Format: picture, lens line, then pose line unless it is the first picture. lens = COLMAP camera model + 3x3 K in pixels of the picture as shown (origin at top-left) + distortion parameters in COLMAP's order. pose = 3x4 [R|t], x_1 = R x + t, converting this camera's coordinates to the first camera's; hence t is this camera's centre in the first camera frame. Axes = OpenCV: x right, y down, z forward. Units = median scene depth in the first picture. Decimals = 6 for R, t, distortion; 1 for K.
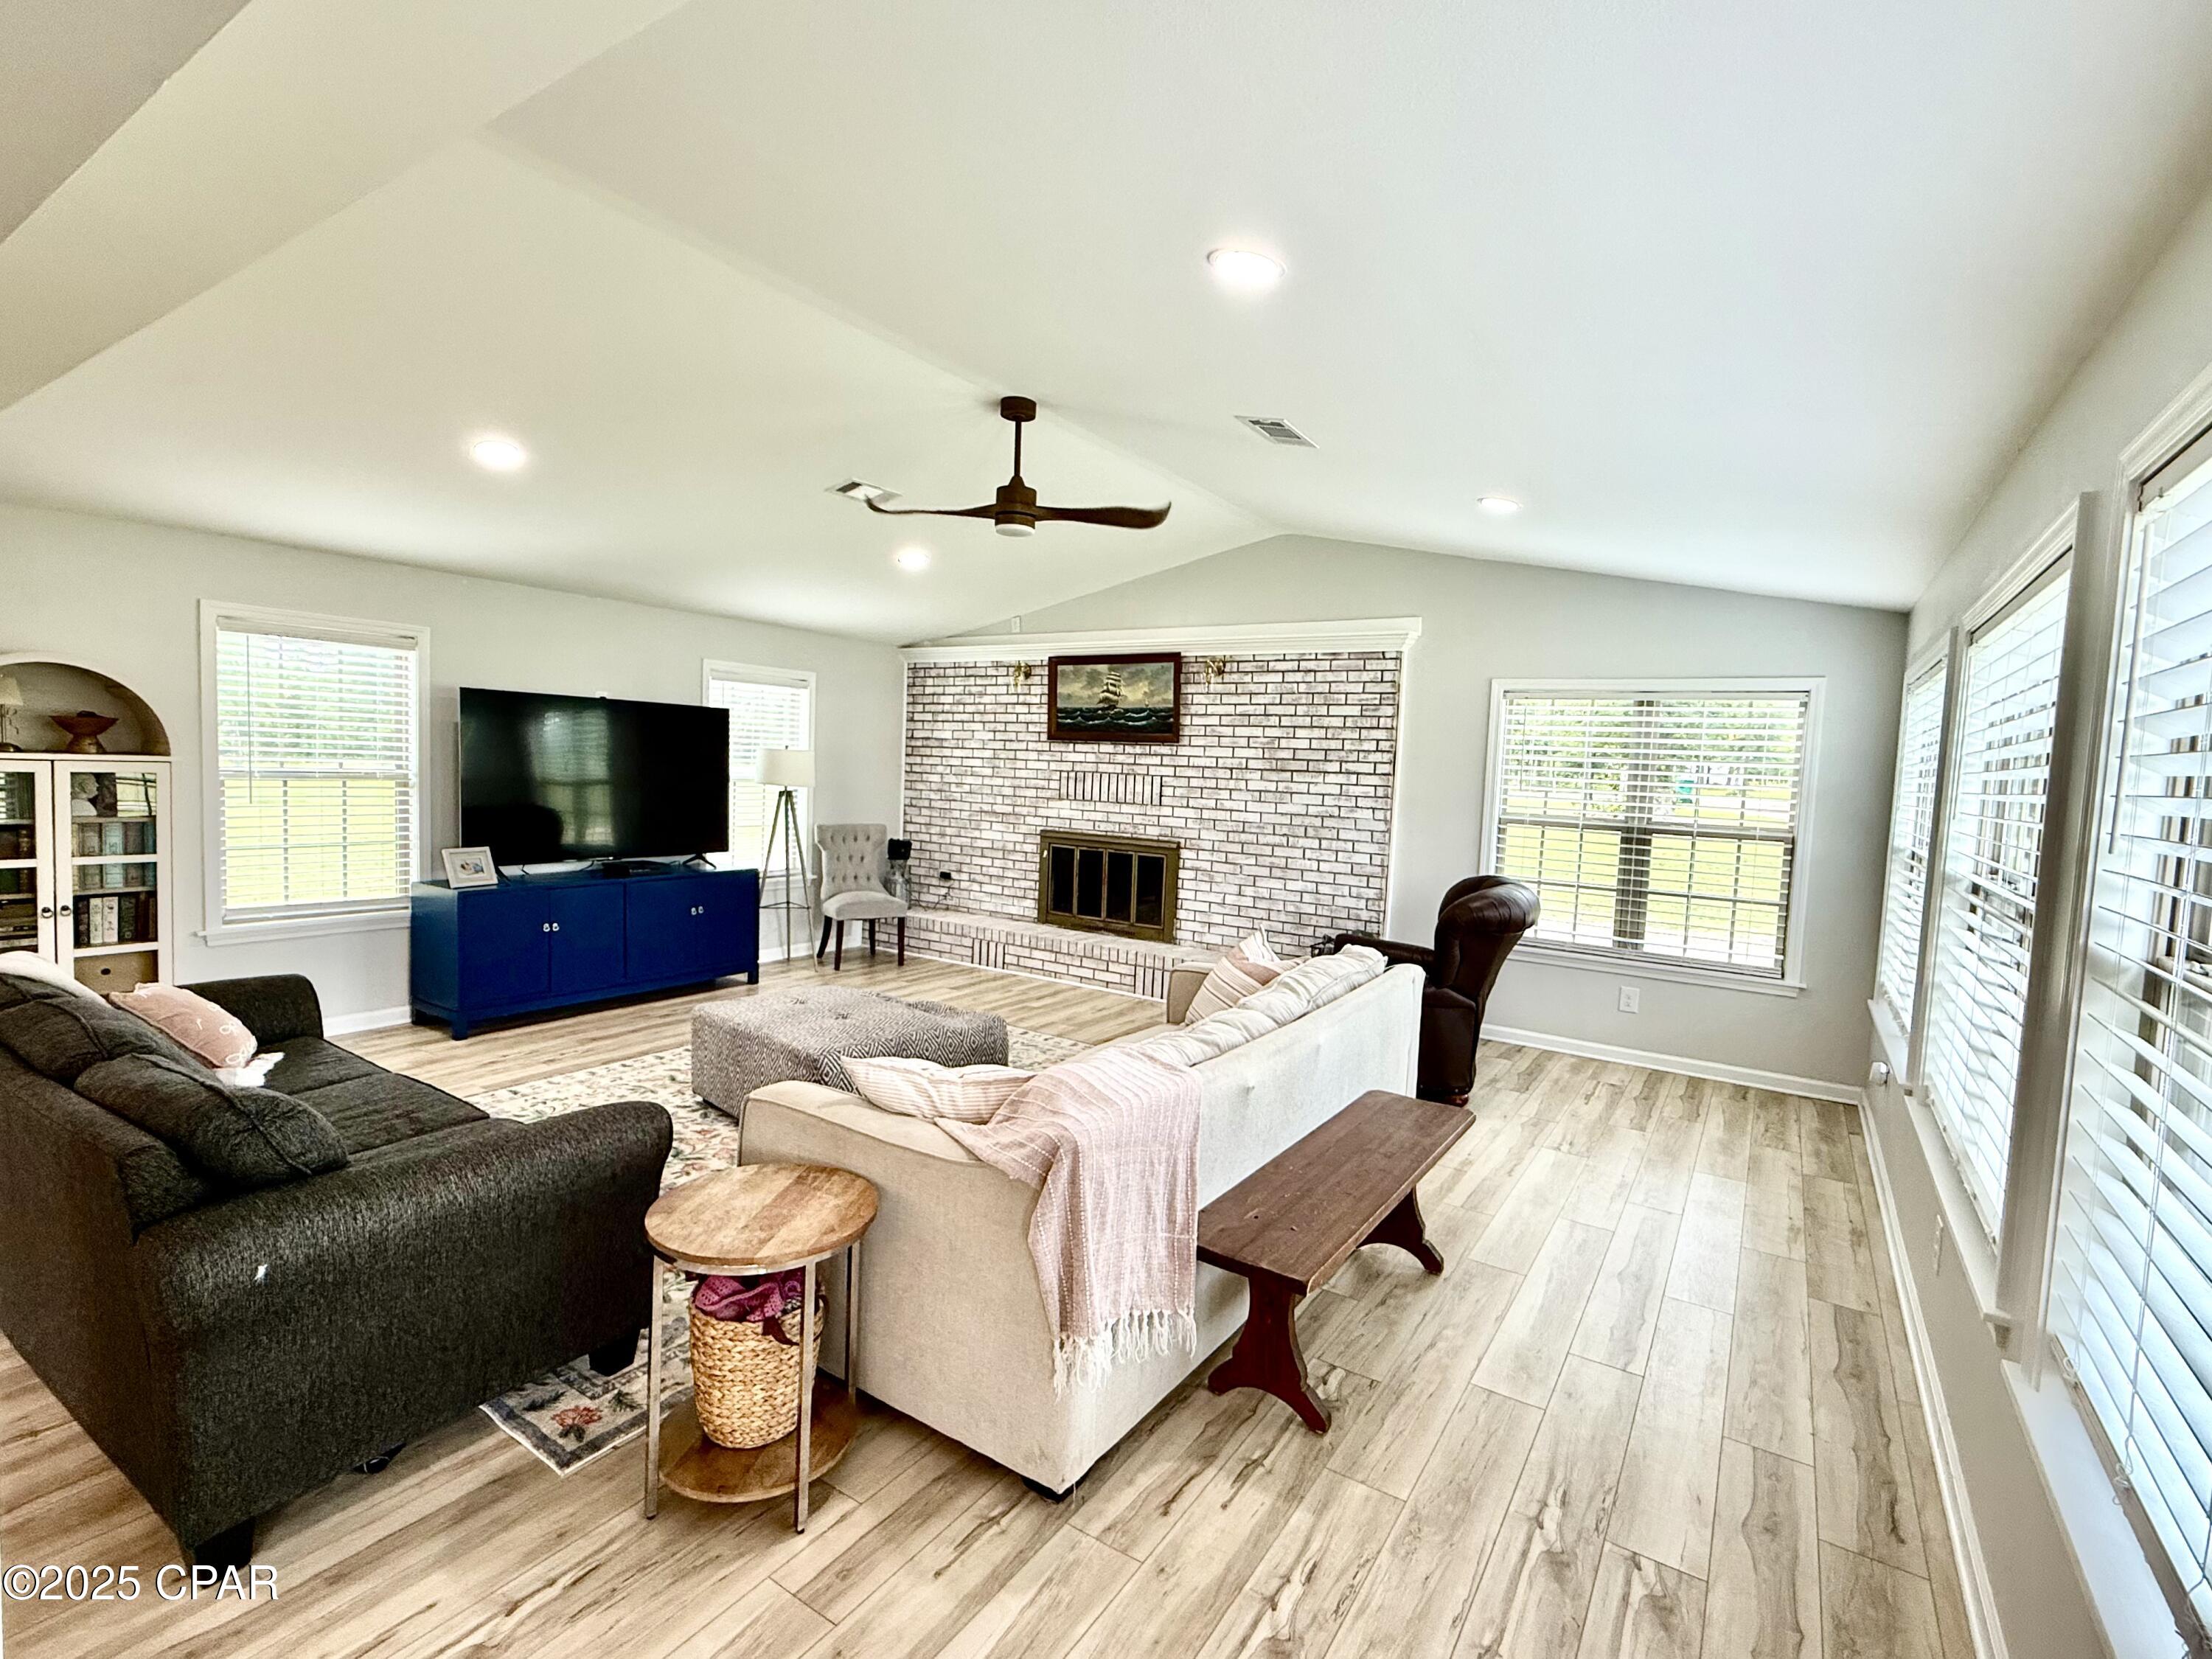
lens RADIAL K [[1032.2, 0, 1101.9], [0, 1032.2, 827.0], [0, 0, 1]] dist [-0.000239, -0.000176]
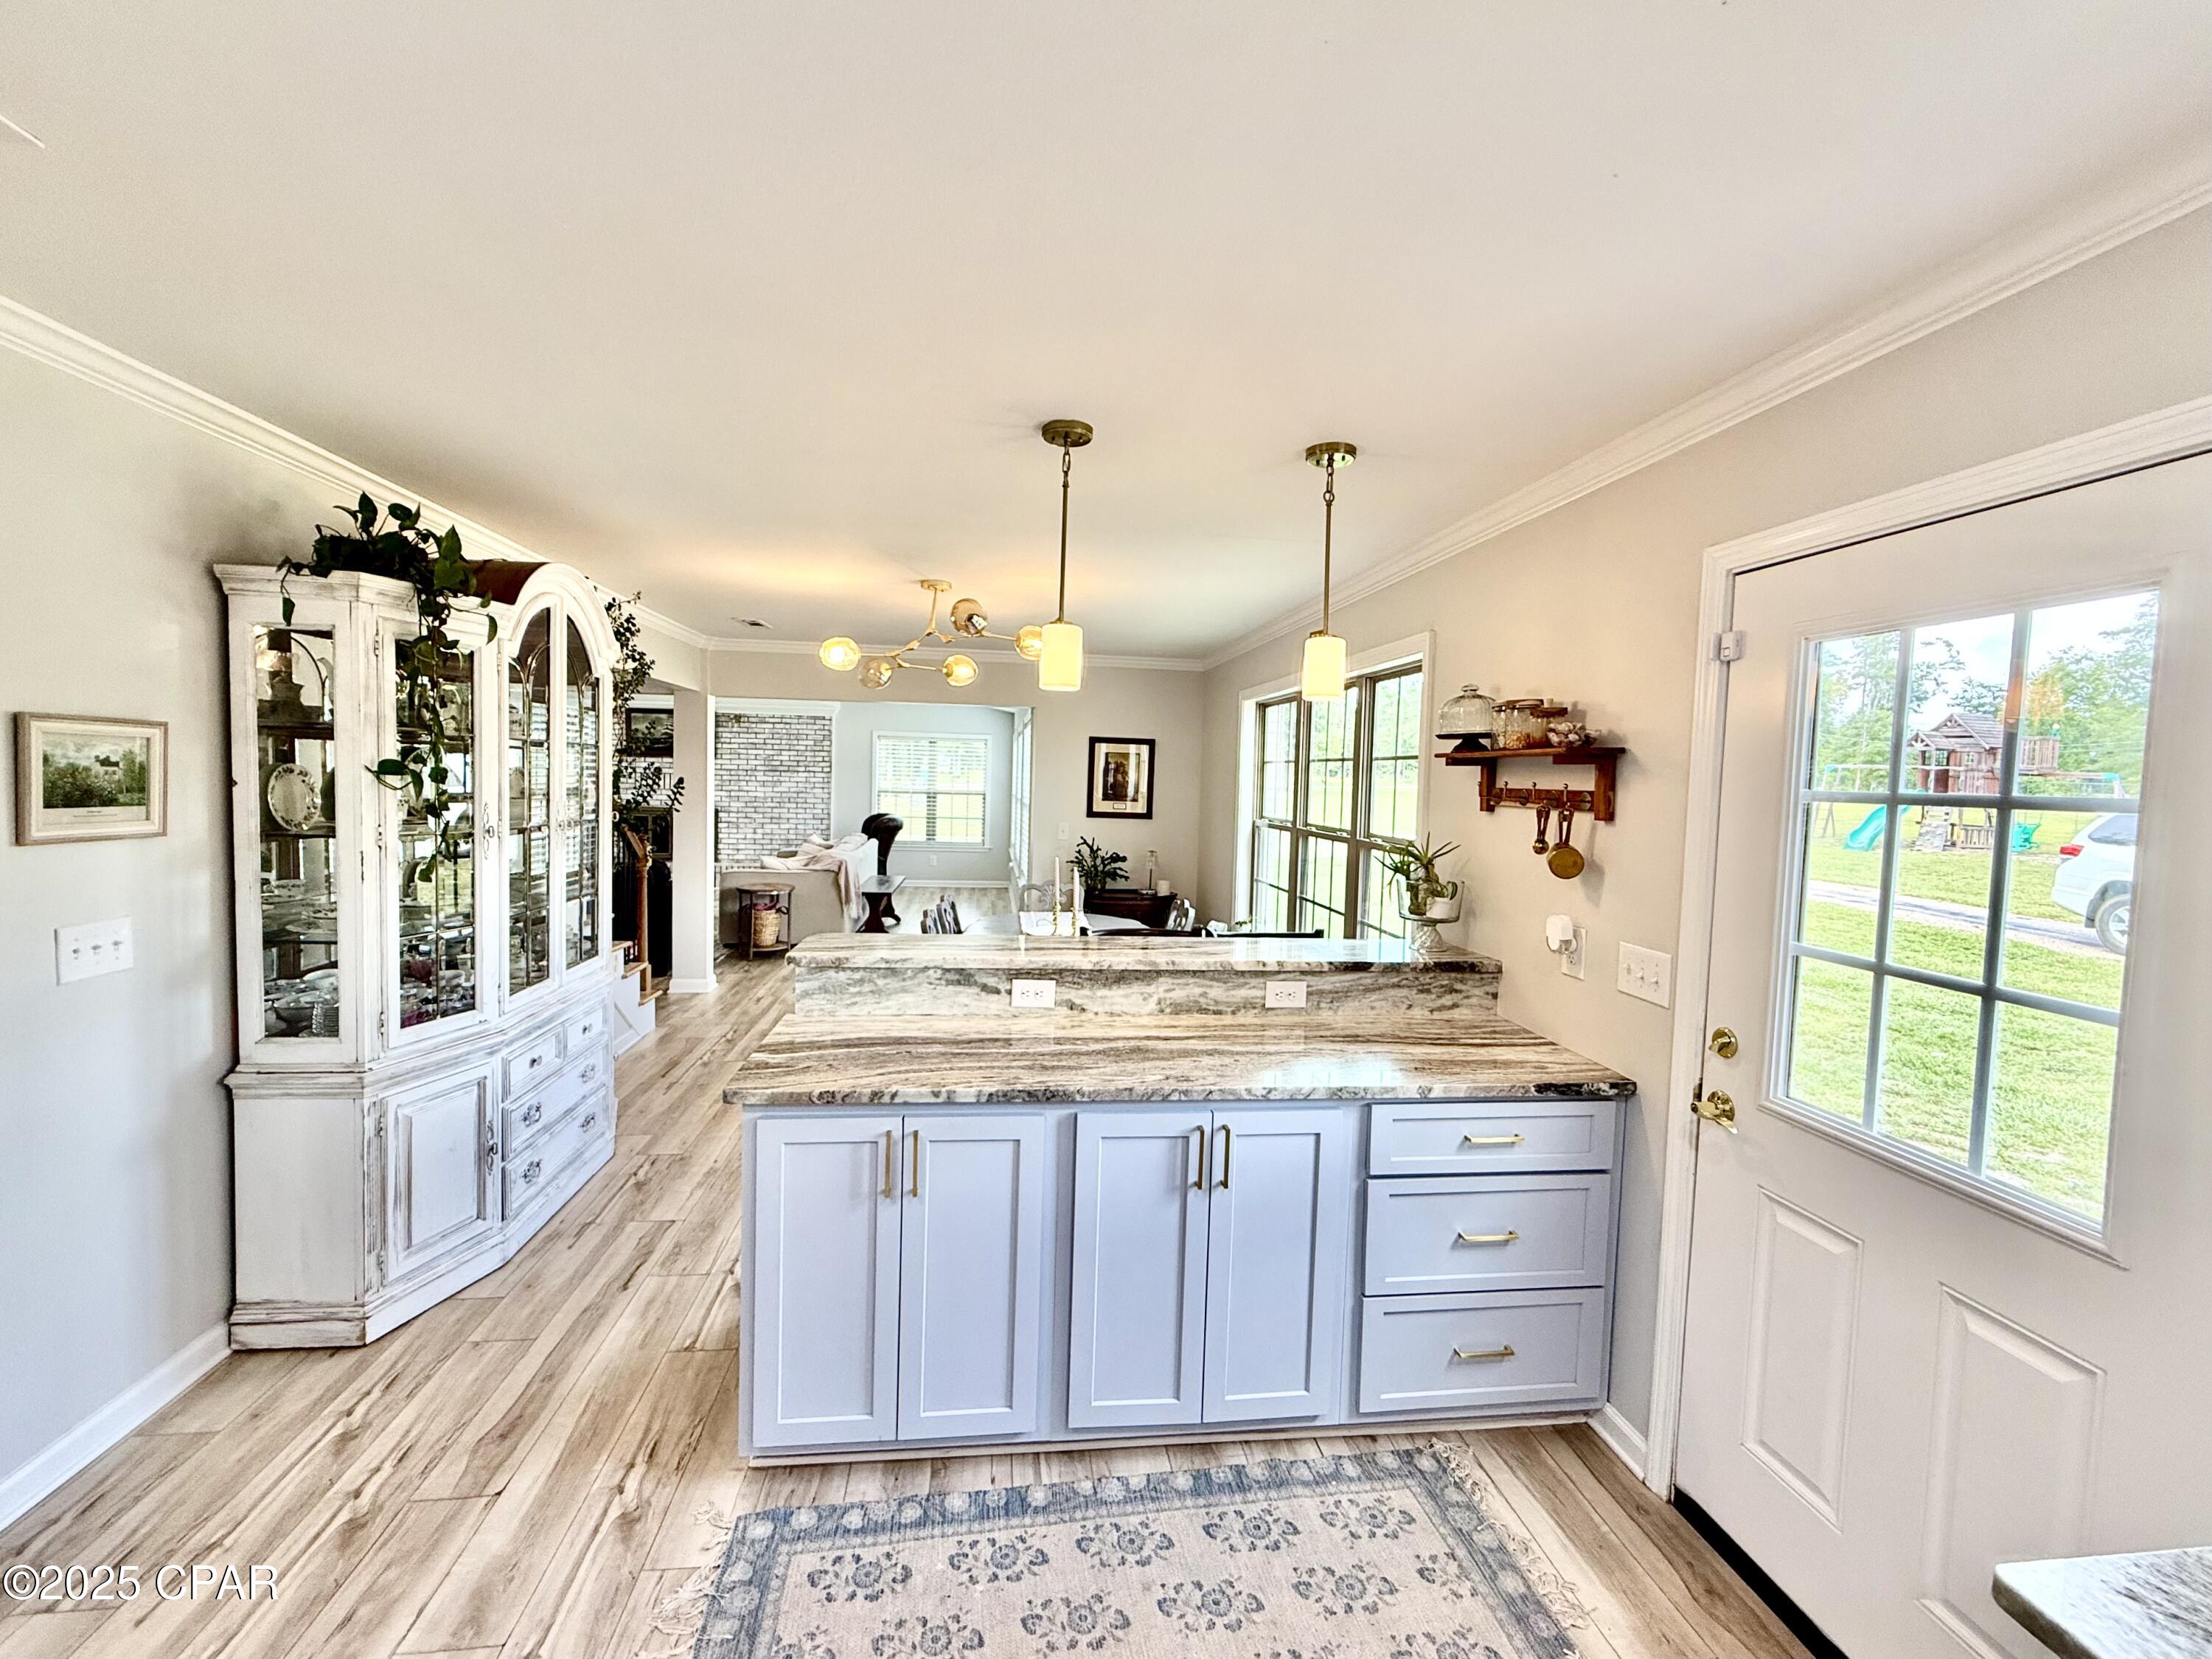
lens RADIAL K [[919.5, 0, 1101.2], [0, 919.5, 827.5], [0, 0, 1]] dist [-0.001065, 0.000028]
pose [[0.760141, -0.055859, 0.647352, -0.493368], [0.045727, 0.998426, 0.032460, 0.026110], [-0.648147, 0.004927, 0.761499, -0.768730]]
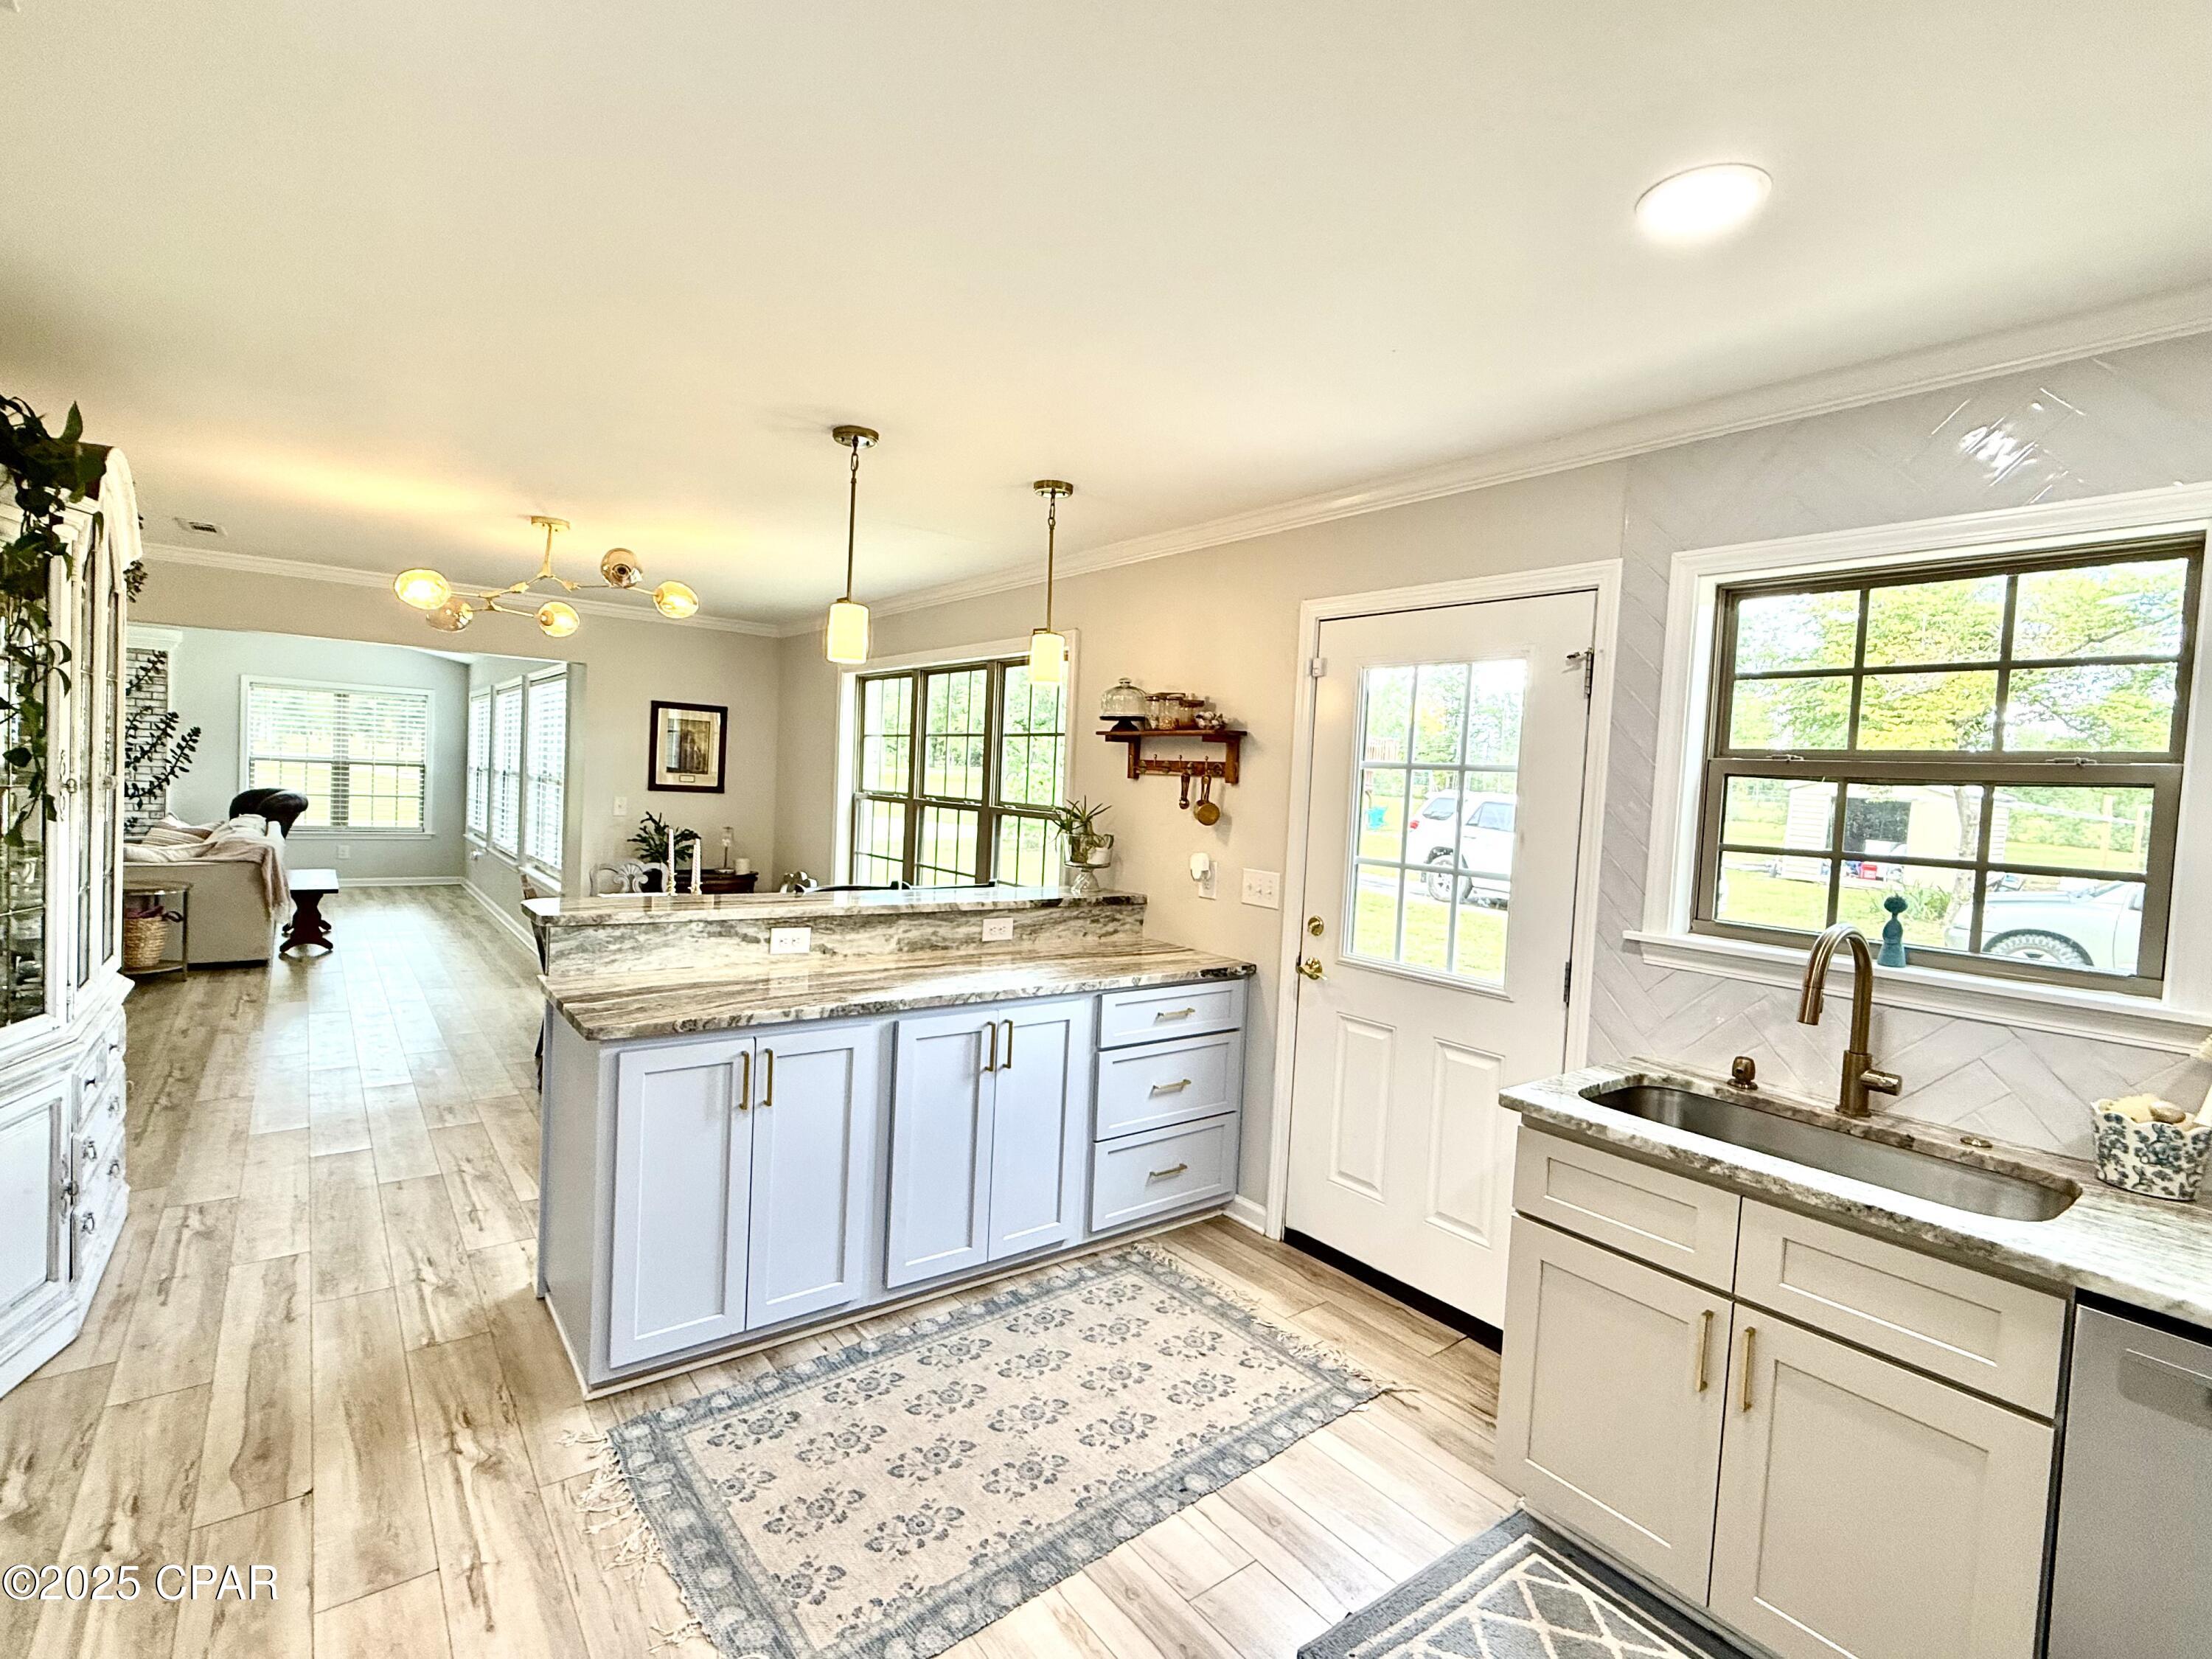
lens RADIAL K [[1032.2, 0, 1101.9], [0, 1032.2, 827.0], [0, 0, 1]] dist [-0.000239, -0.000176]
pose [[0.325548, -0.069121, 0.942996, -0.651997], [0.026879, 0.997598, 0.063844, 0.029619], [-0.945144, 0.004562, 0.326623, -0.742559]]
